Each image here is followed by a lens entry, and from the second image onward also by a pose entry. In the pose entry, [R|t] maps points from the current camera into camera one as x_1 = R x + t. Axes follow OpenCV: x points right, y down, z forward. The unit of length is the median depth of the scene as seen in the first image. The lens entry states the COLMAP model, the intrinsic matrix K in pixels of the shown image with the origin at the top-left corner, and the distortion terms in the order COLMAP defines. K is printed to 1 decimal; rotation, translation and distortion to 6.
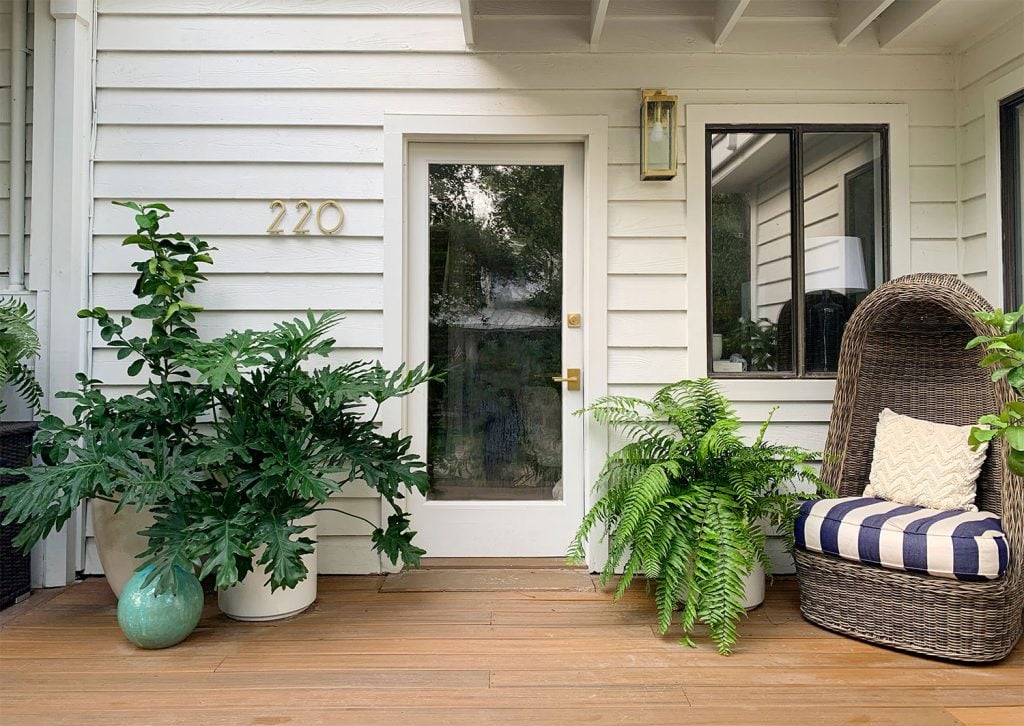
lens RADIAL K [[825.6, 0, 512.6], [0, 825.6, 318.6], [0, 0, 1]] dist [-0.002252, -0.010210]
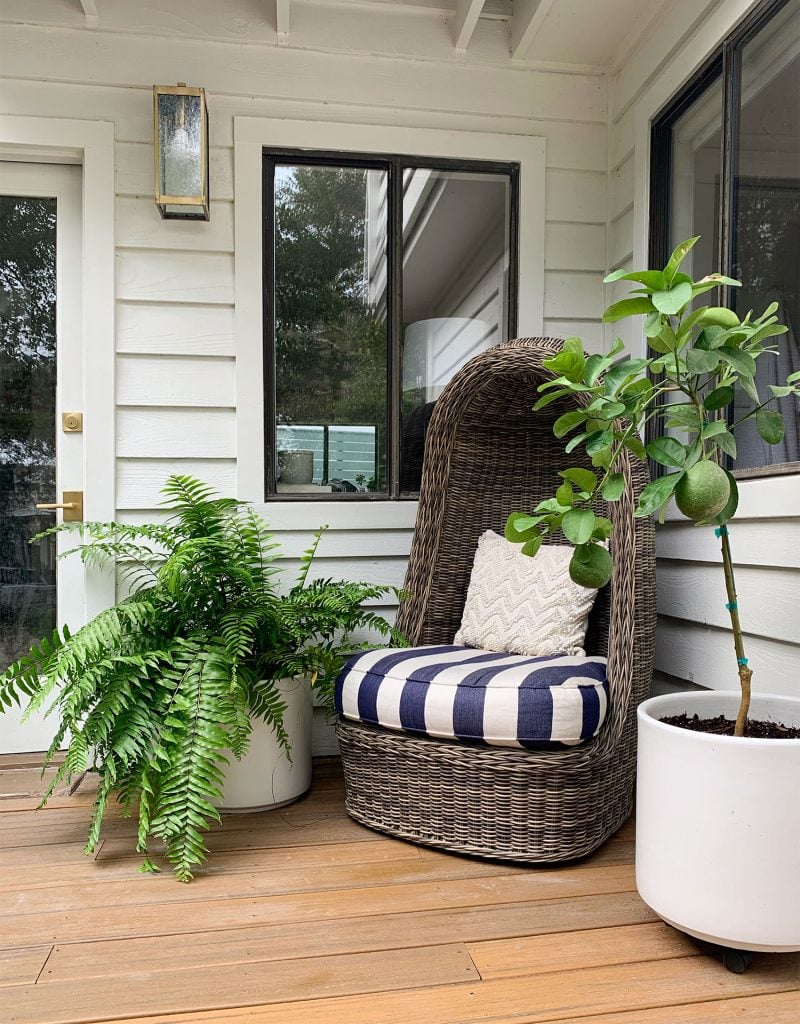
lens RADIAL K [[826.9, 0, 404.9], [0, 826.9, 594.2], [0, 0, 1]] dist [0.027017, -0.009772]
pose [[0.989886, -0.036300, 0.137139, 0.323259], [0.022629, 0.994734, 0.099964, 0.106819], [-0.140046, -0.095850, 0.985495, 0.314331]]
